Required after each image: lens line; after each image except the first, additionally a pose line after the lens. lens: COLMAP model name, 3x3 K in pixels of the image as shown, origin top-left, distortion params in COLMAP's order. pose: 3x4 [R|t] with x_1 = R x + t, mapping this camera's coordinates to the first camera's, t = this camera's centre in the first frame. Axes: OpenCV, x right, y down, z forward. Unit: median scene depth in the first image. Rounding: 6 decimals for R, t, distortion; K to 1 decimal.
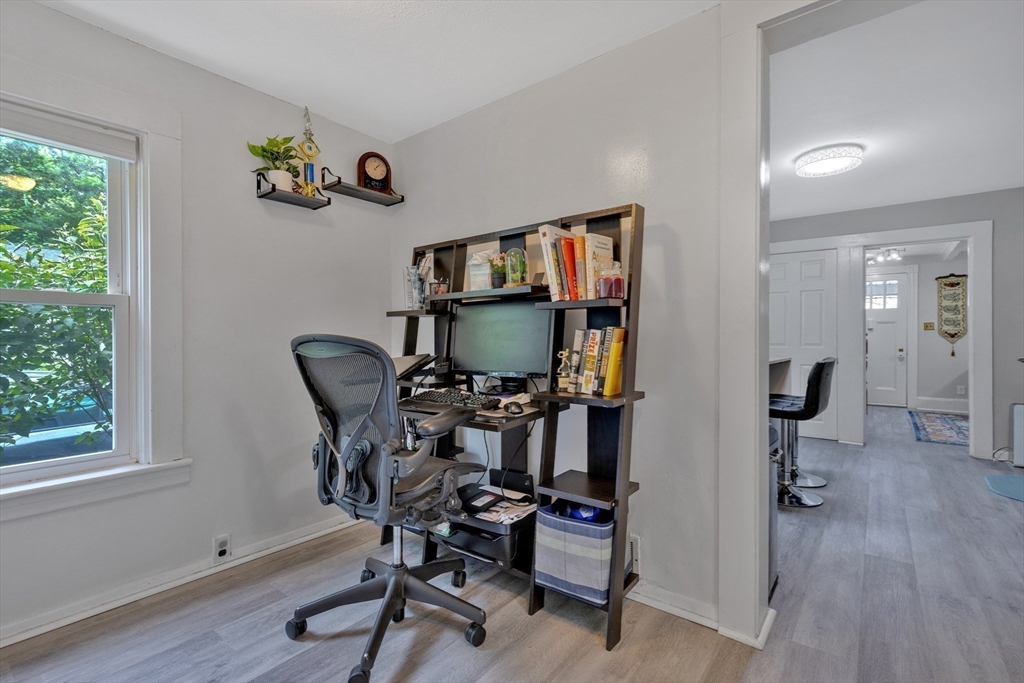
lens RADIAL K [[469.4, 0, 510.5], [0, 469.4, 334.7], [0, 0, 1]] dist [0.001372, 0.000132]
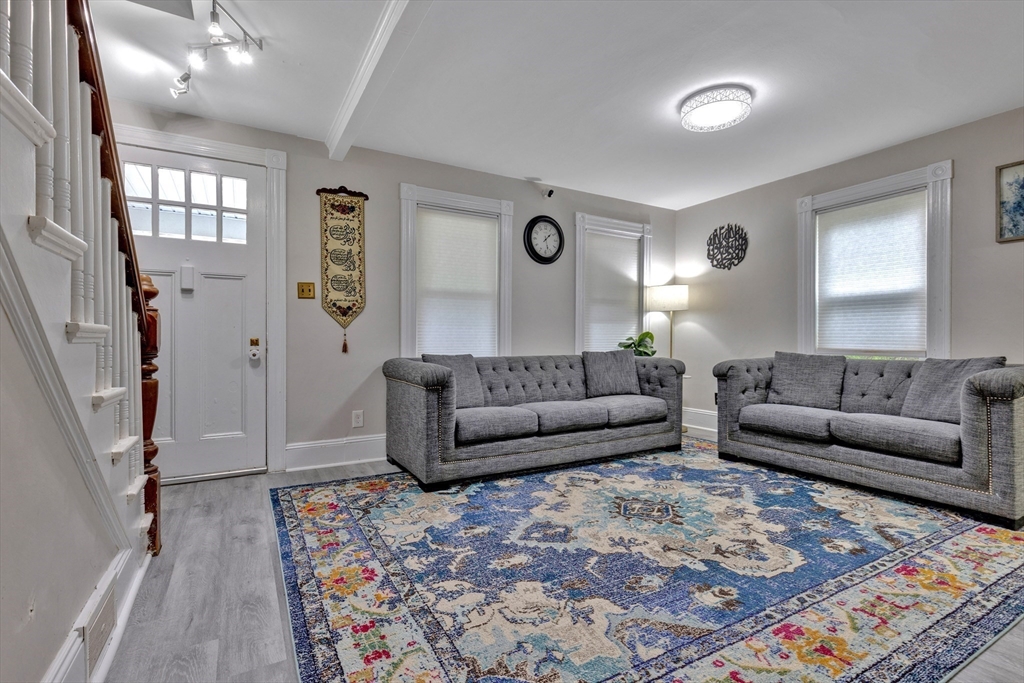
lens RADIAL K [[469.4, 0, 512.7], [0, 469.4, 346.4], [0, 0, 1]] dist [0.001372, 0.000132]
pose [[0.373425, -0.028826, 0.927212, 0.555802], [-0.009594, 0.999344, 0.034933, 0.020893], [-0.927611, -0.021941, 0.372903, 0.662702]]
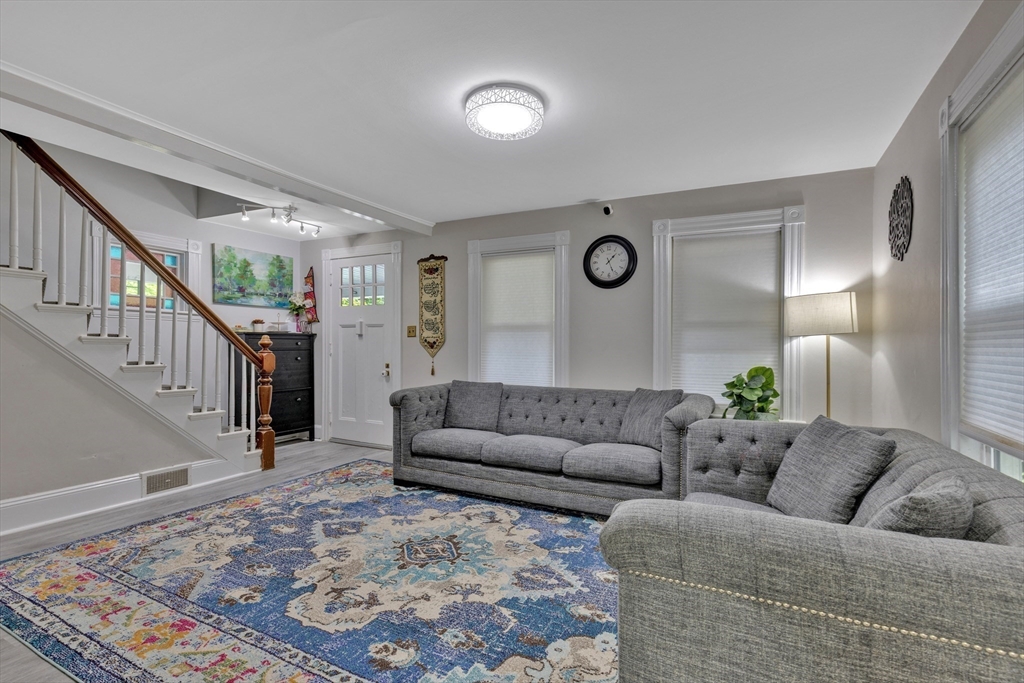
lens RADIAL K [[469.4, 0, 514.5], [0, 469.4, 343.2], [0, 0, 1]] dist [0.001372, 0.000132]
pose [[0.977193, 0.003035, 0.212330, 0.939612], [-0.003505, 0.999992, 0.001837, -0.002286], [-0.212322, -0.002539, 0.977196, 0.312419]]
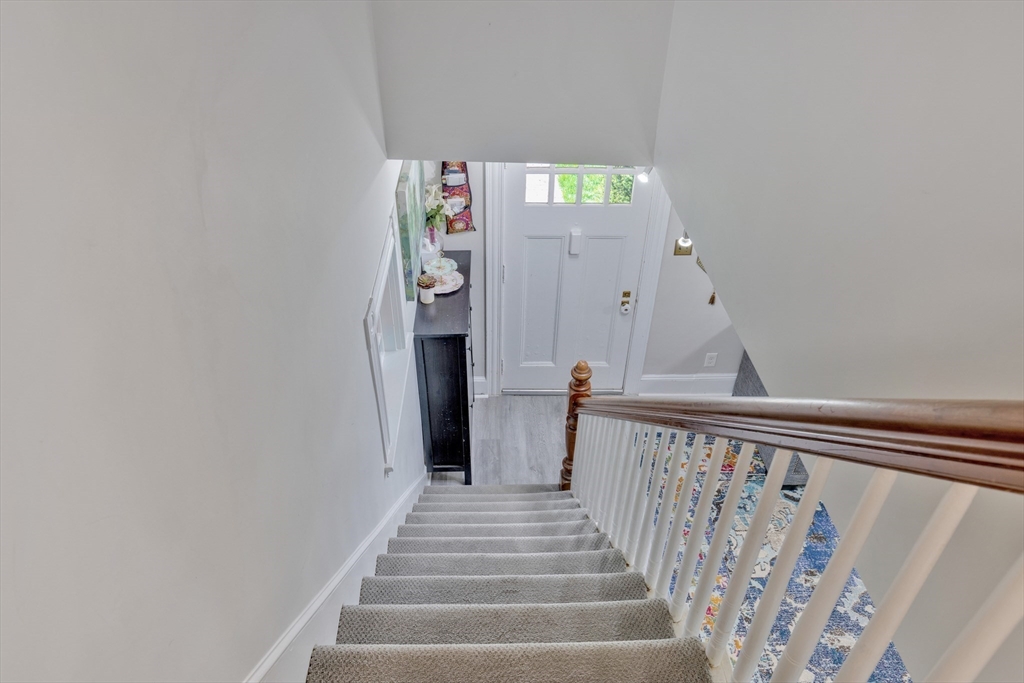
lens RADIAL K [[681.5, 0, 512.0], [0, 681.5, 332.1], [0, 0, 1]] dist [-0.000356, -0.001515]
pose [[0.764418, -0.388398, 0.514600, 0.447017], [-0.009073, 0.791614, 0.610954, -0.350270], [-0.644658, -0.471693, 0.601600, 0.730099]]
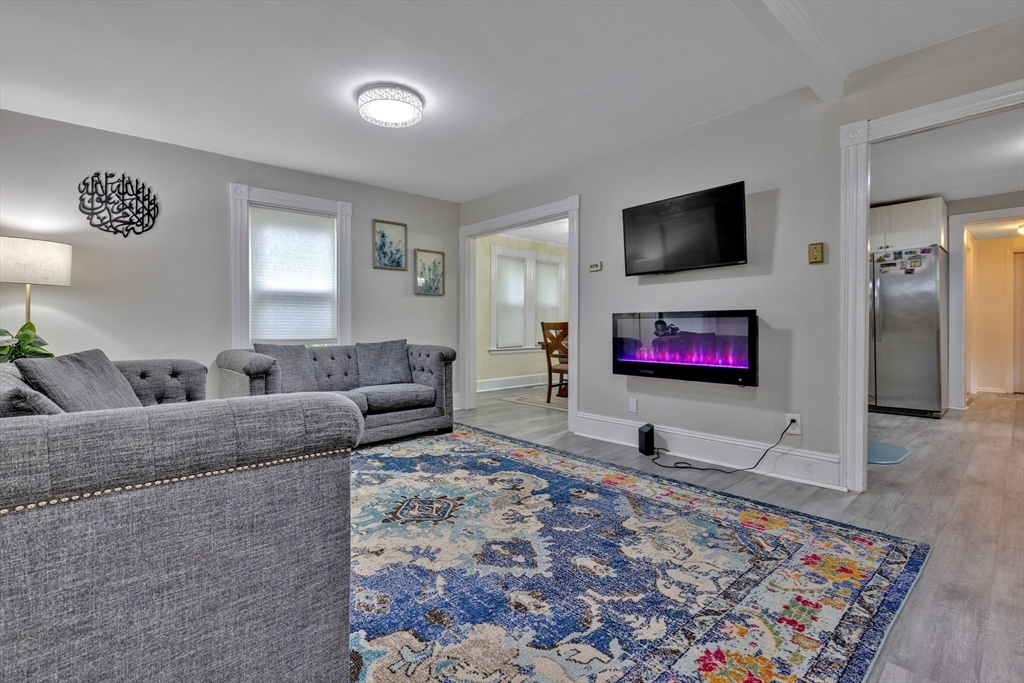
lens RADIAL K [[469.4, 0, 496.4], [0, 469.4, 336.1], [0, 0, 1]] dist [0.001372, 0.000132]
pose [[-0.982398, -0.007131, 0.186665, 0.831537], [-0.006125, 0.999963, 0.005970, 0.030523], [-0.186700, 0.004721, -0.982406, 1.052529]]
